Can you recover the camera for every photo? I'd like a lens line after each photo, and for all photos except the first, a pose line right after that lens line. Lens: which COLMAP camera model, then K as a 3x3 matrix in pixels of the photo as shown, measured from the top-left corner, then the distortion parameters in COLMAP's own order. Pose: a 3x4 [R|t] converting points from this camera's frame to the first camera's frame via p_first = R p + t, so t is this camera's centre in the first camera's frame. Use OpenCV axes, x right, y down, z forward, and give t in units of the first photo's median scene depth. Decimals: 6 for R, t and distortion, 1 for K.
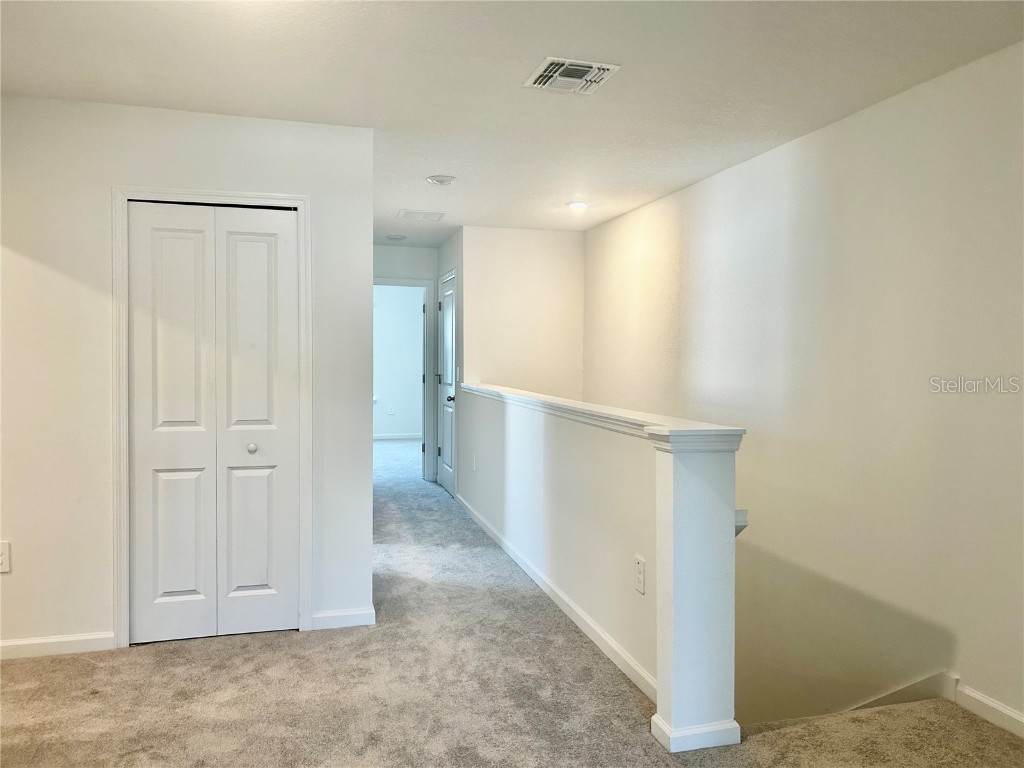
lens RADIAL K [[769.8, 0, 512.0], [0, 769.8, 384.0], [0, 0, 1]] dist [0.007664, 0.001742]
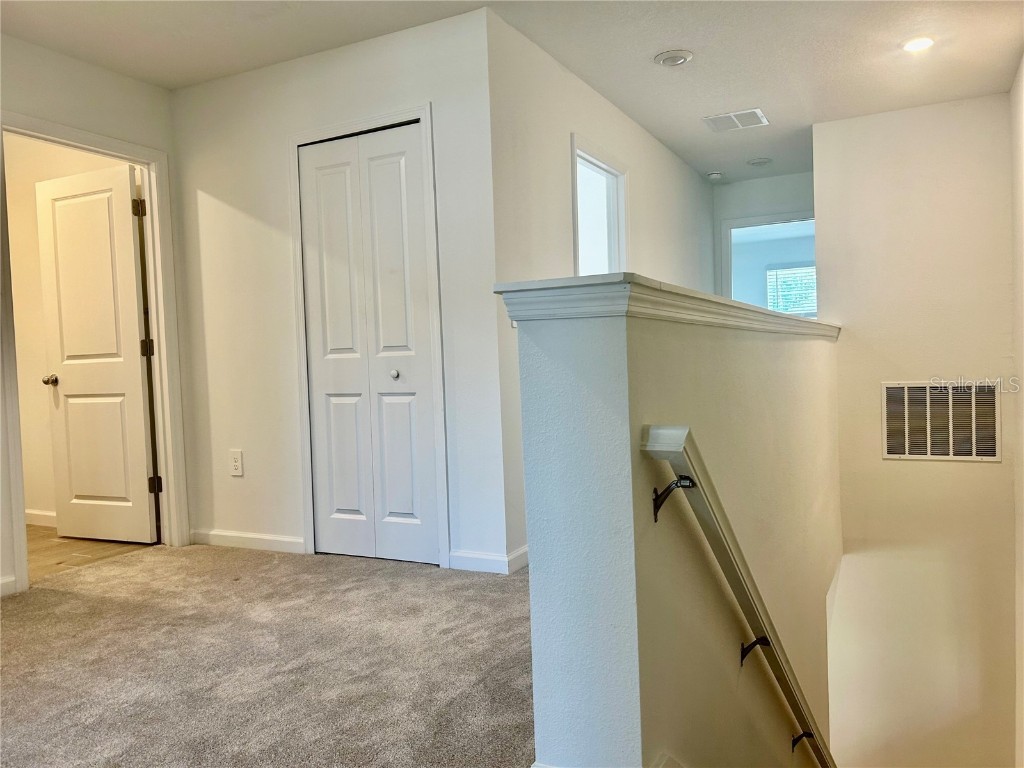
lens RADIAL K [[769.6, 0, 514.2], [0, 769.6, 392.5], [0, 0, 1]] dist [0.039769, -0.040766]
pose [[0.733796, 0.000082, -0.679370, 0.458084], [0.010801, 0.999872, 0.011787, 0.098154], [0.679284, -0.015987, 0.733701, 0.381862]]
